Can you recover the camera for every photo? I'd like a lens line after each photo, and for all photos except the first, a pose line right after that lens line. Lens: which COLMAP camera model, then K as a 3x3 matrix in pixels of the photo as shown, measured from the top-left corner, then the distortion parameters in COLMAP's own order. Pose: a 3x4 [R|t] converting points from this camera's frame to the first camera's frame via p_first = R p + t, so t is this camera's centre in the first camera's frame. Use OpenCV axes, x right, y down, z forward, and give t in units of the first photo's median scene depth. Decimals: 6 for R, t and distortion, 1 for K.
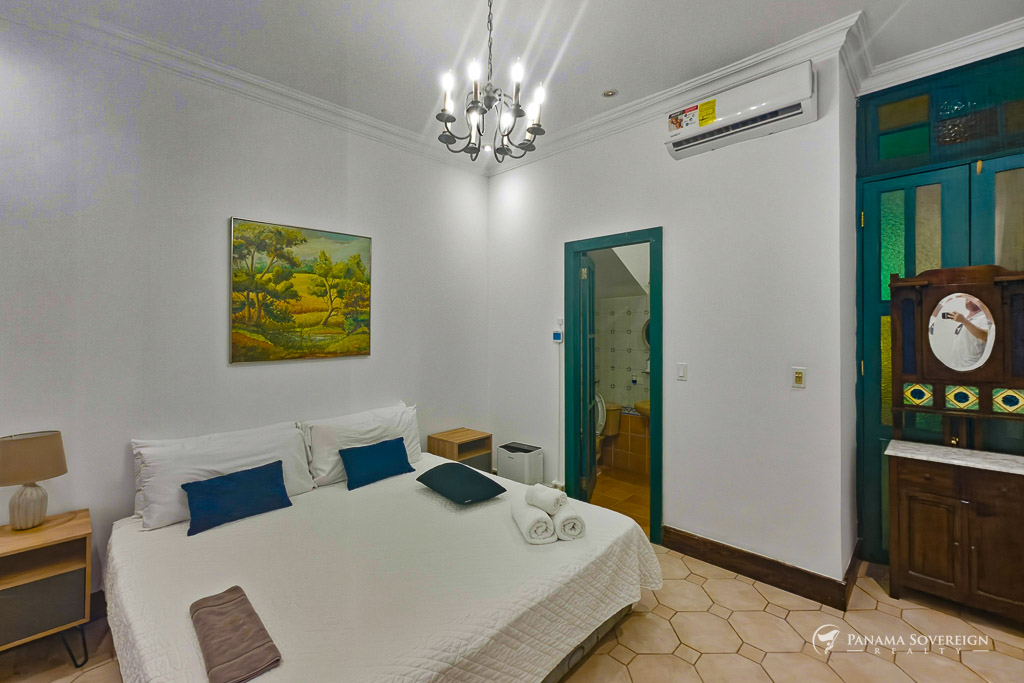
lens RADIAL K [[430.3, 0, 533.2], [0, 430.3, 328.2], [0, 0, 1]] dist [0.000413, -0.000308]
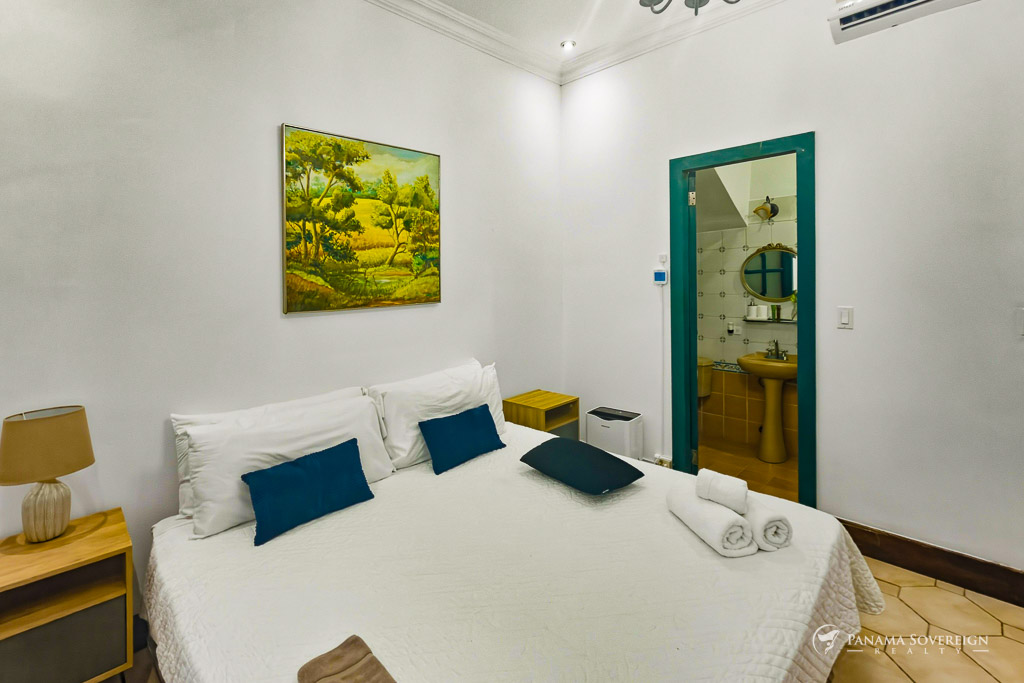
lens RADIAL K [[466.5, 0, 531.2], [0, 466.5, 282.3], [0, 0, 1]] dist [0.002117, -0.000870]
pose [[0.999533, -0.014652, -0.026800, -0.215291], [0.015016, 0.999797, 0.013443, 0.019007], [0.026598, -0.013839, 0.999550, 0.155563]]
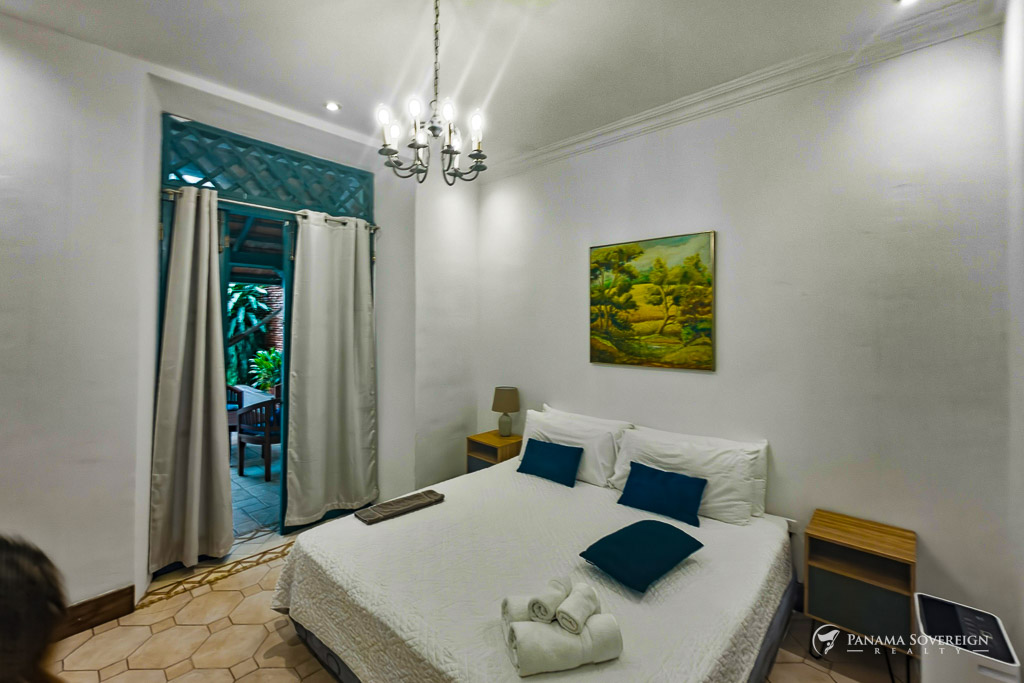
lens RADIAL K [[466.5, 0, 522.1], [0, 466.5, 310.5], [0, 0, 1]] dist [0.002117, -0.000870]
pose [[-0.020959, -0.013214, -0.999693, 0.616425], [-0.006041, 0.999896, -0.013090, -0.047142], [0.999762, 0.005765, -0.021036, 0.750347]]
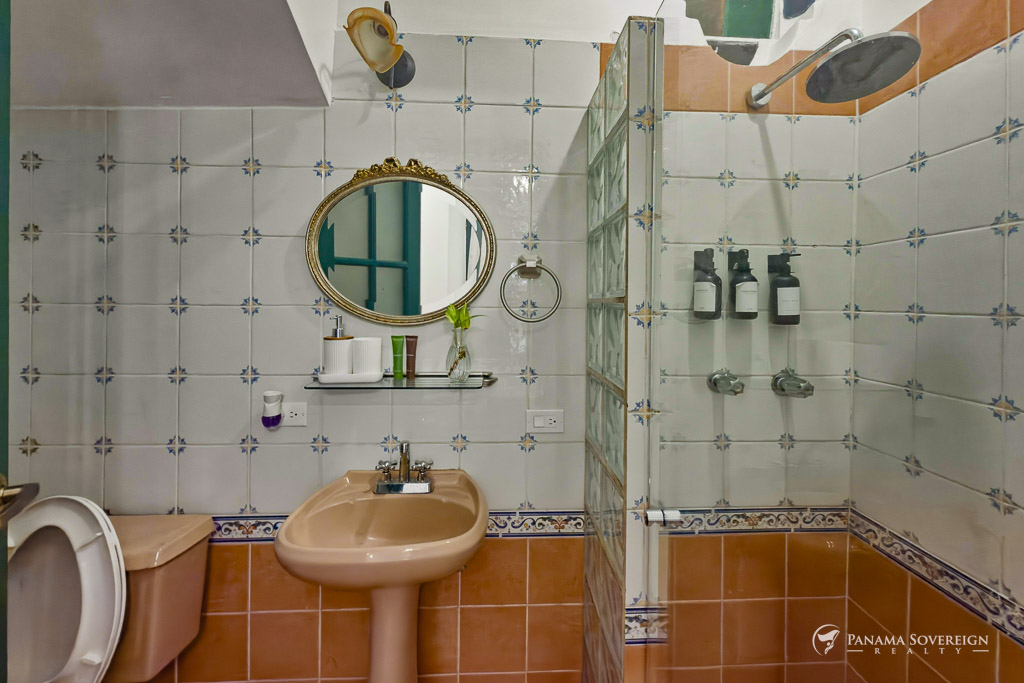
lens RADIAL K [[430.3, 0, 526.6], [0, 430.3, 293.4], [0, 0, 1]] dist [0.000413, -0.000308]
pose [[0.708624, 0.006808, 0.705553, 0.273175], [-0.008768, 0.999961, -0.000843, 0.075483], [-0.705531, -0.005589, 0.708657, 1.209104]]
